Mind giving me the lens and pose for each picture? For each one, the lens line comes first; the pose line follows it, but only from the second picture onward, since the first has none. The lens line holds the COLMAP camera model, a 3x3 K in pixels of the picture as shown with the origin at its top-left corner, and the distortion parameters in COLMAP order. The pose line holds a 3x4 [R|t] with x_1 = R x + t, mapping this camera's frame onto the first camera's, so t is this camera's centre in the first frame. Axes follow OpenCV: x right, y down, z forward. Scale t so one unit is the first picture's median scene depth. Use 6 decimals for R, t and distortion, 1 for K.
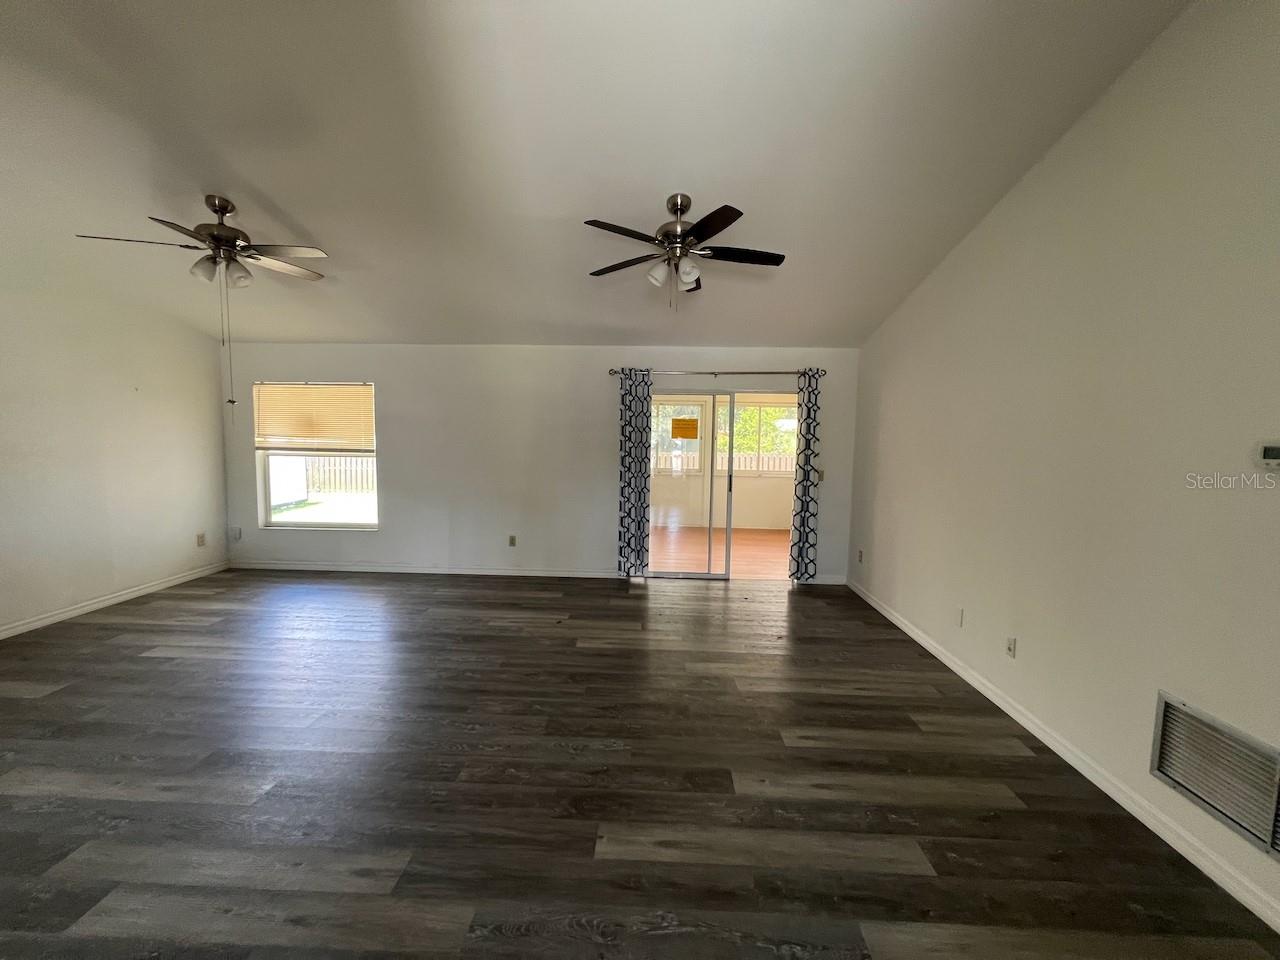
lens RADIAL K [[512.6, 0, 637.6], [0, 512.6, 476.6], [0, 0, 1]] dist [-0.001700, 0.000006]
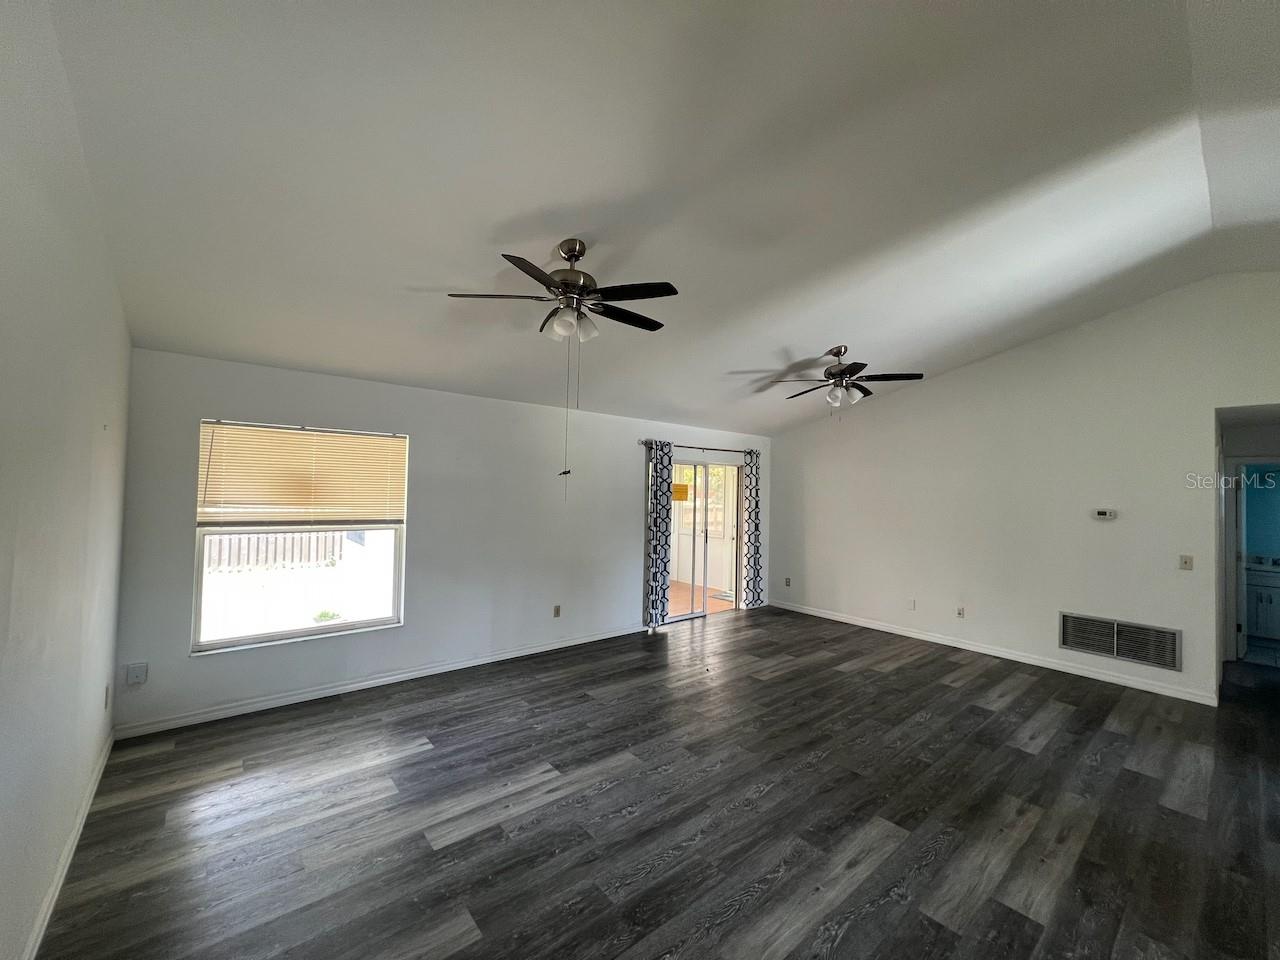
lens RADIAL K [[511.3, 0, 637.2], [0, 511.3, 476.4], [0, 0, 1]] dist [-0.001234, -0.000065]
pose [[0.740603, 0.020012, 0.671645, -0.825851], [0.043223, 0.996068, -0.077339, -0.045628], [-0.670551, 0.086307, 0.736826, 0.197861]]
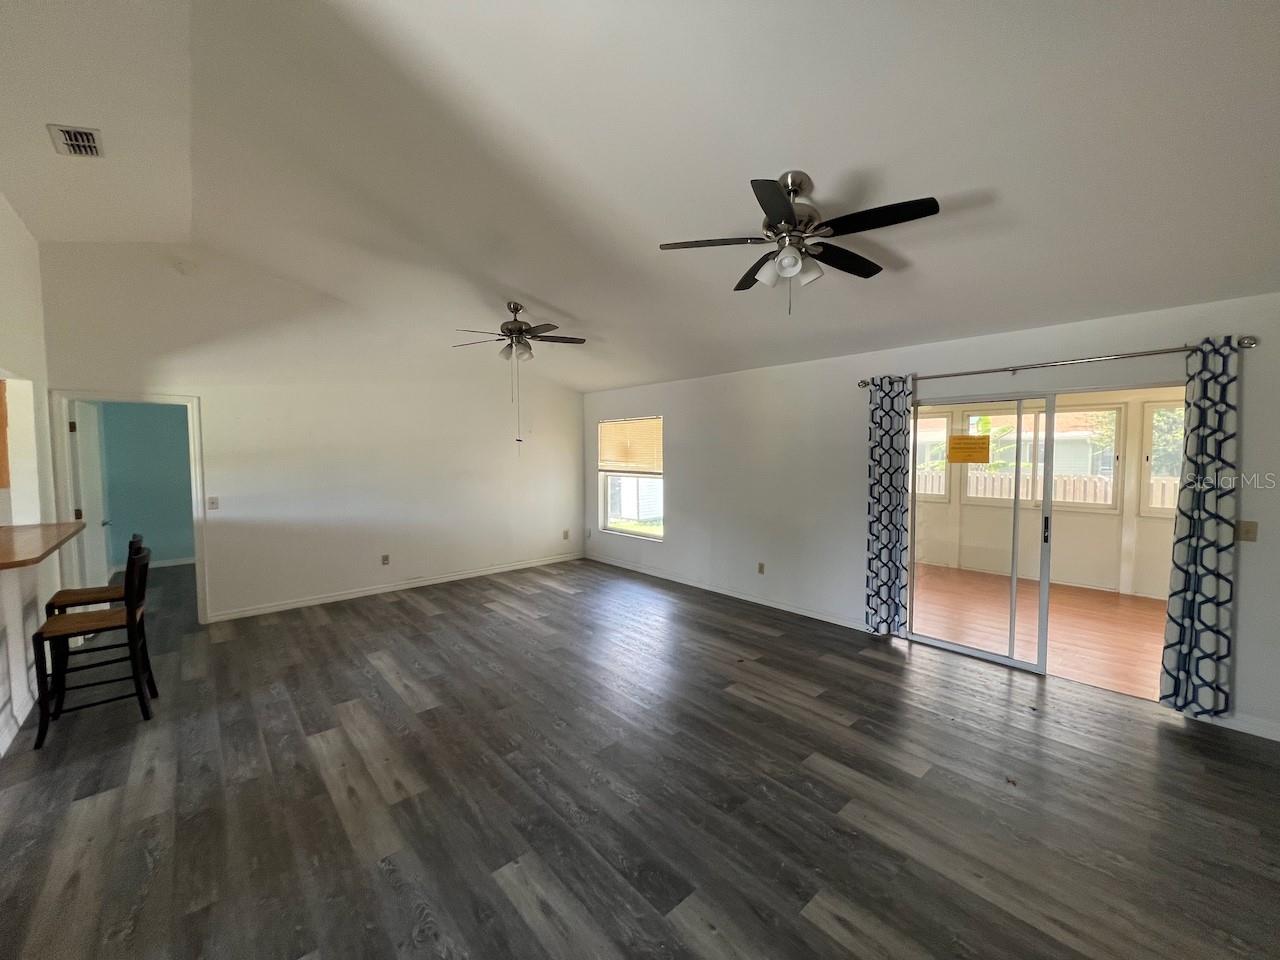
lens RADIAL K [[511.3, 0, 637.2], [0, 511.3, 476.4], [0, 0, 1]] dist [-0.001234, -0.000065]
pose [[0.688603, 0.017963, -0.724916, 0.312357], [-0.043990, 0.998887, -0.017036, -0.022751], [0.723803, 0.043620, 0.688626, 0.166214]]
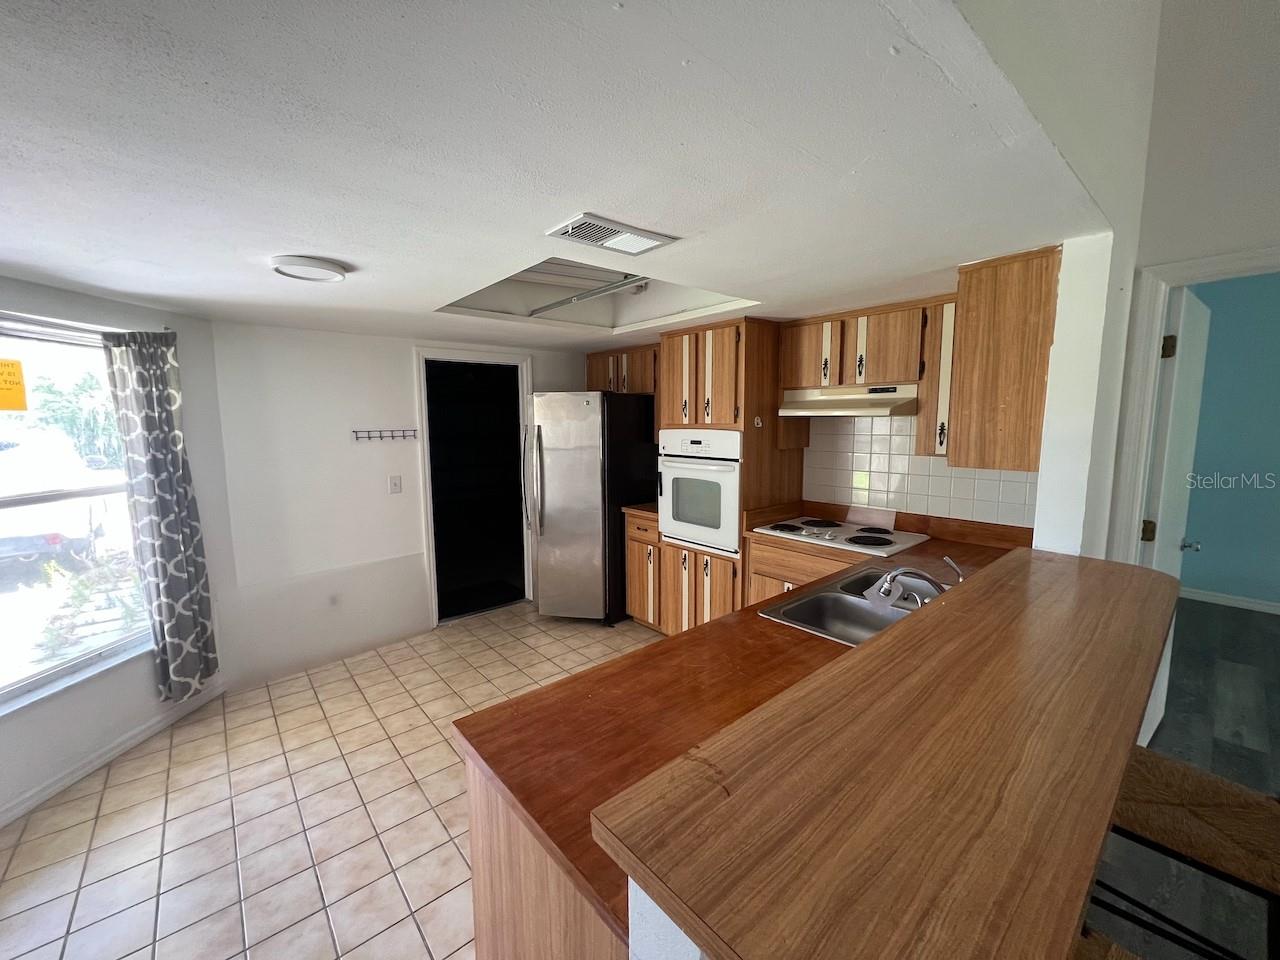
lens RADIAL K [[514.1, 0, 637.8], [0, 514.1, 476.9], [0, 0, 1]] dist [-0.002593, 0.000901]
pose [[-0.731921, 0.065815, -0.678204, -0.362995], [-0.063142, 0.984491, 0.163681, -0.017696], [0.678458, 0.162625, -0.716413, 0.091589]]
